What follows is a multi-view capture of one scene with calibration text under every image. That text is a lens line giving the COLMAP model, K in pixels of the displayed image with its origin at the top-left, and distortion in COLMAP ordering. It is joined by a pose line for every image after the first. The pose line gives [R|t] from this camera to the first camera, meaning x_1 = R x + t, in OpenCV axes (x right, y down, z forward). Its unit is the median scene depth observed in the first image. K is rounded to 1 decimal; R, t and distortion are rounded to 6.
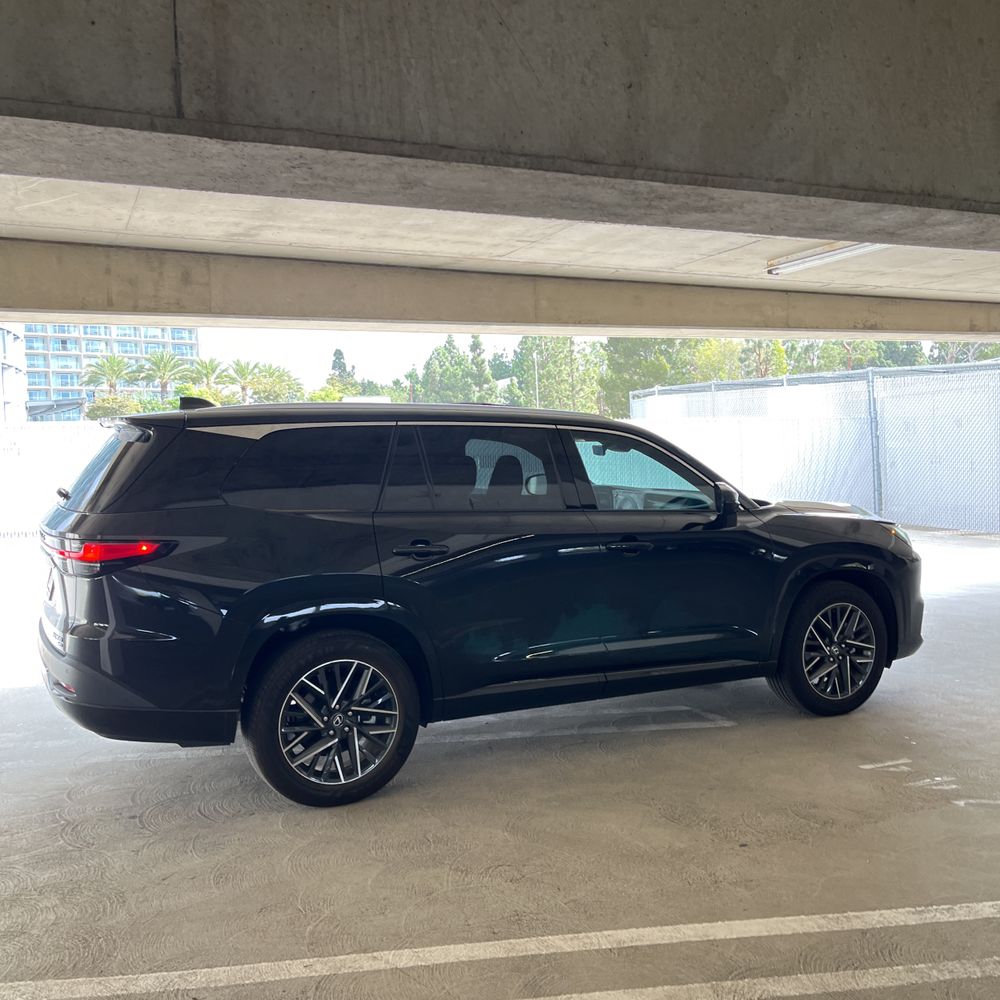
lens RADIAL K [[1016.1, 0, 500.0], [0, 1016.1, 500.0], [0, 0, 1]] dist [0.037482, -0.038235]
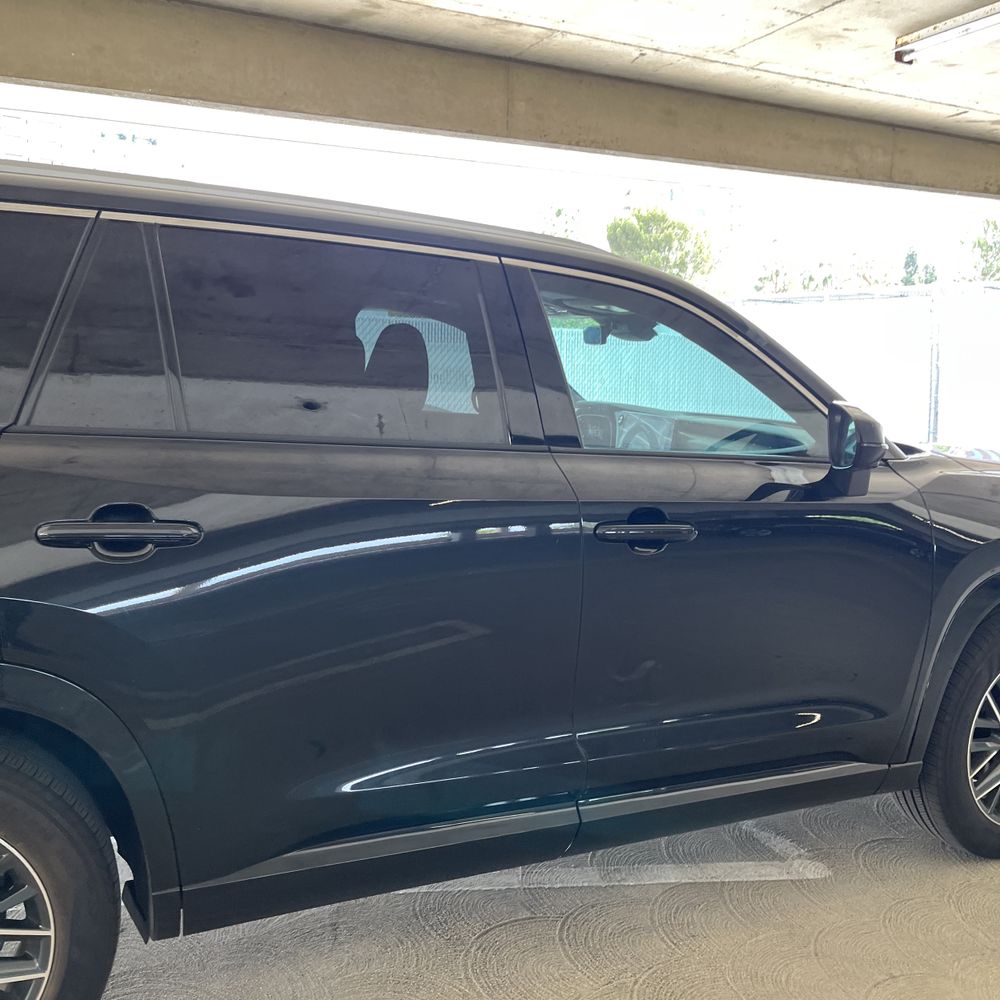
lens RADIAL K [[1016.1, 0, 500.0], [0, 1016.1, 500.0], [0, 0, 1]] dist [0.037482, -0.038235]
pose [[0.998881, 0.047077, 0.004509, 0.054352], [-0.047281, 0.996191, 0.073265, 0.000868], [-0.001043, -0.073396, 0.997302, 0.506497]]
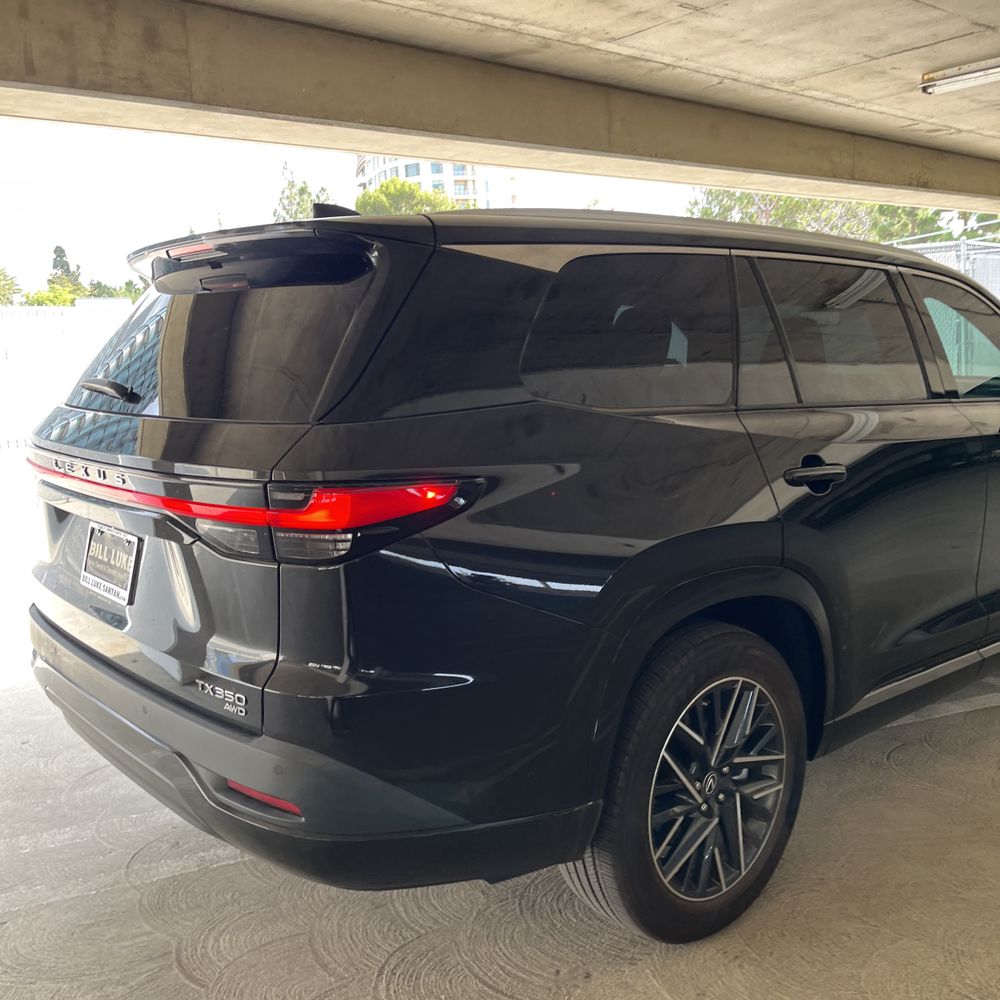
lens RADIAL K [[1016.1, 0, 500.0], [0, 1016.1, 500.0], [0, 0, 1]] dist [0.037482, -0.038235]
pose [[0.967730, -0.047659, 0.247440, -0.327309], [0.025382, 0.995393, 0.092454, 0.005422], [-0.250706, -0.083190, 0.964482, 0.410341]]
